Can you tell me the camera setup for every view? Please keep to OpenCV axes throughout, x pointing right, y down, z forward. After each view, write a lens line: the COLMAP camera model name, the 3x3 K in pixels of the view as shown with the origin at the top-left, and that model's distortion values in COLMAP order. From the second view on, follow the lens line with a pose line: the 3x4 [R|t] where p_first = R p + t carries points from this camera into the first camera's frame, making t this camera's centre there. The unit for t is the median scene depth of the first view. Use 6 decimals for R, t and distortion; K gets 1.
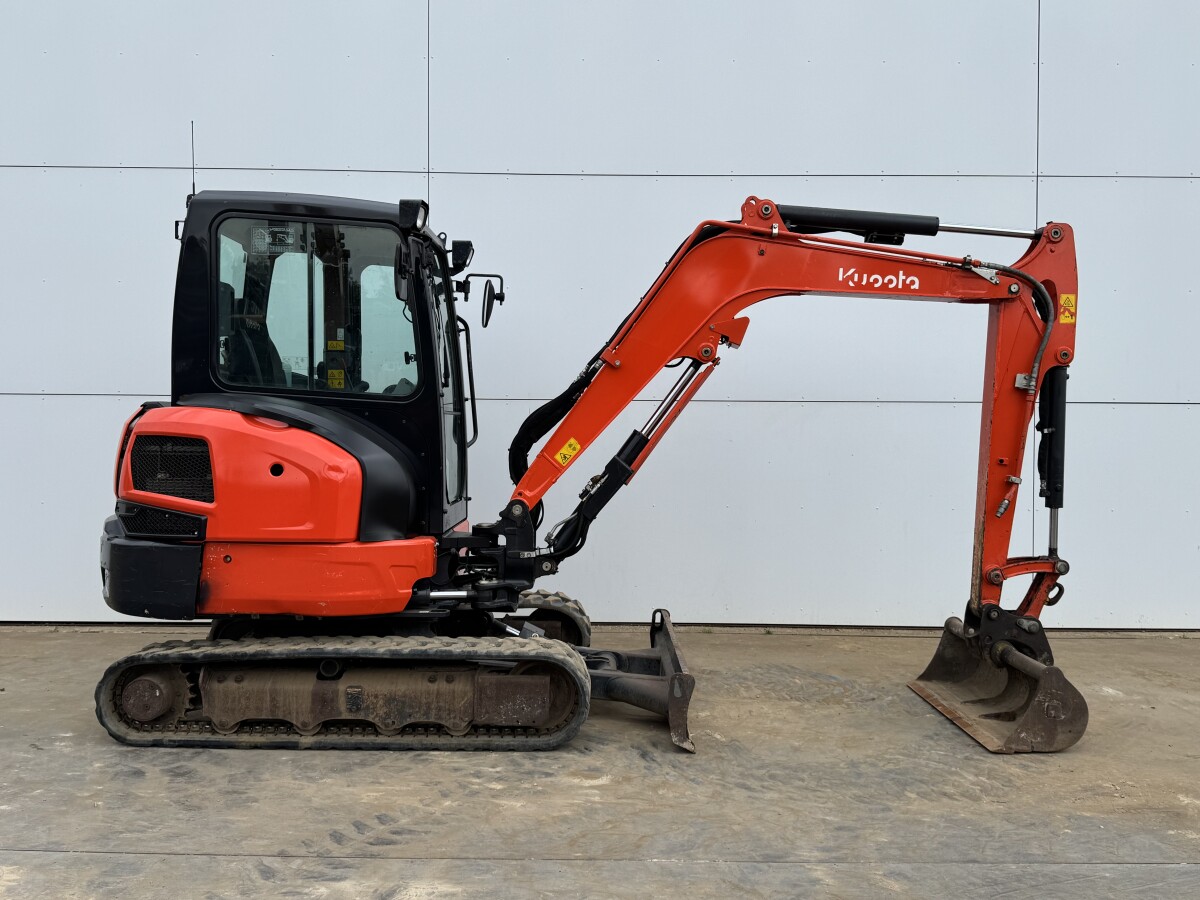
lens RADIAL K [[1036.1, 0, 600.0], [0, 1036.1, 450.0], [0, 0, 1]] dist [0.172666, -0.359653]
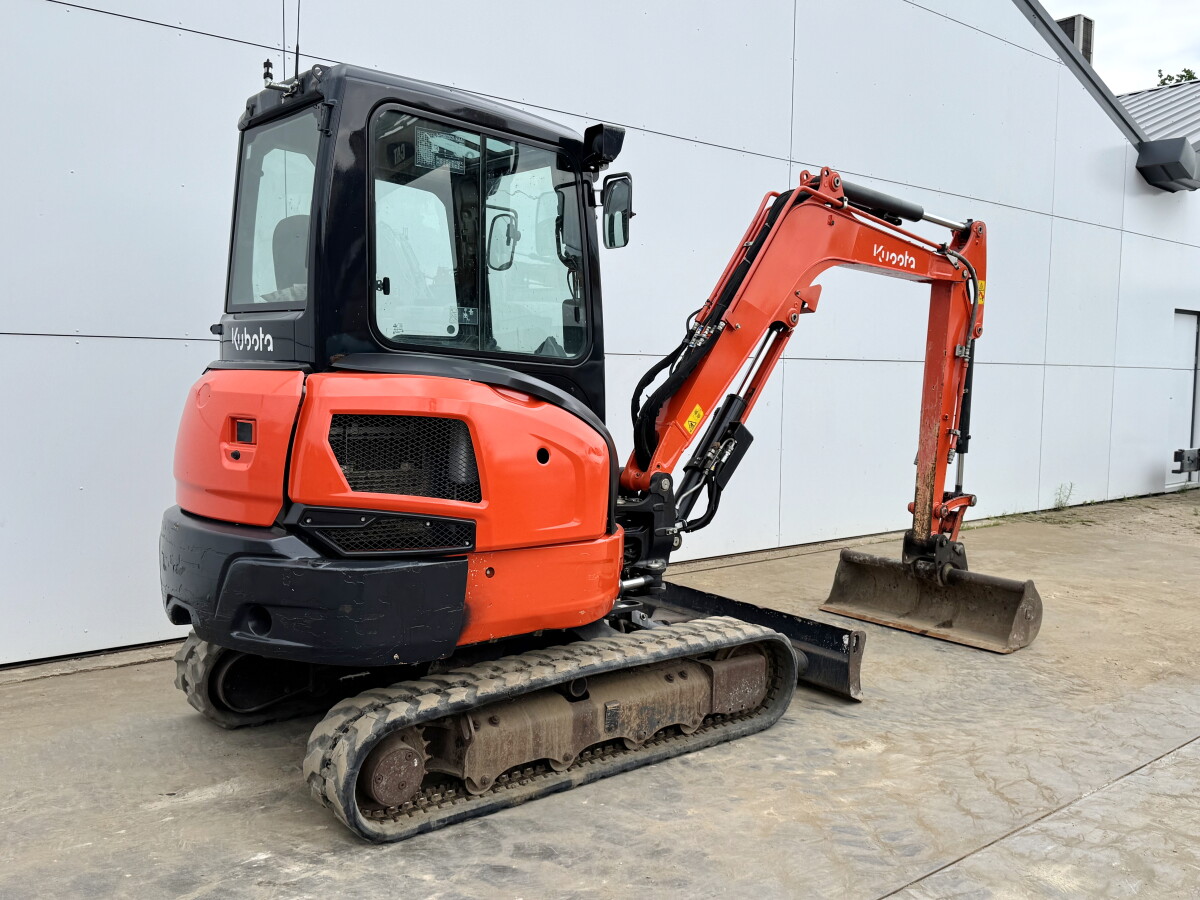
lens RADIAL K [[1036.1, 0, 600.0], [0, 1036.1, 450.0], [0, 0, 1]] dist [0.172666, -0.359653]
pose [[0.771515, -0.044883, 0.634626, -0.771027], [-0.003114, 0.997230, 0.074314, -0.044101], [-0.636203, -0.059311, 0.769238, 0.358232]]
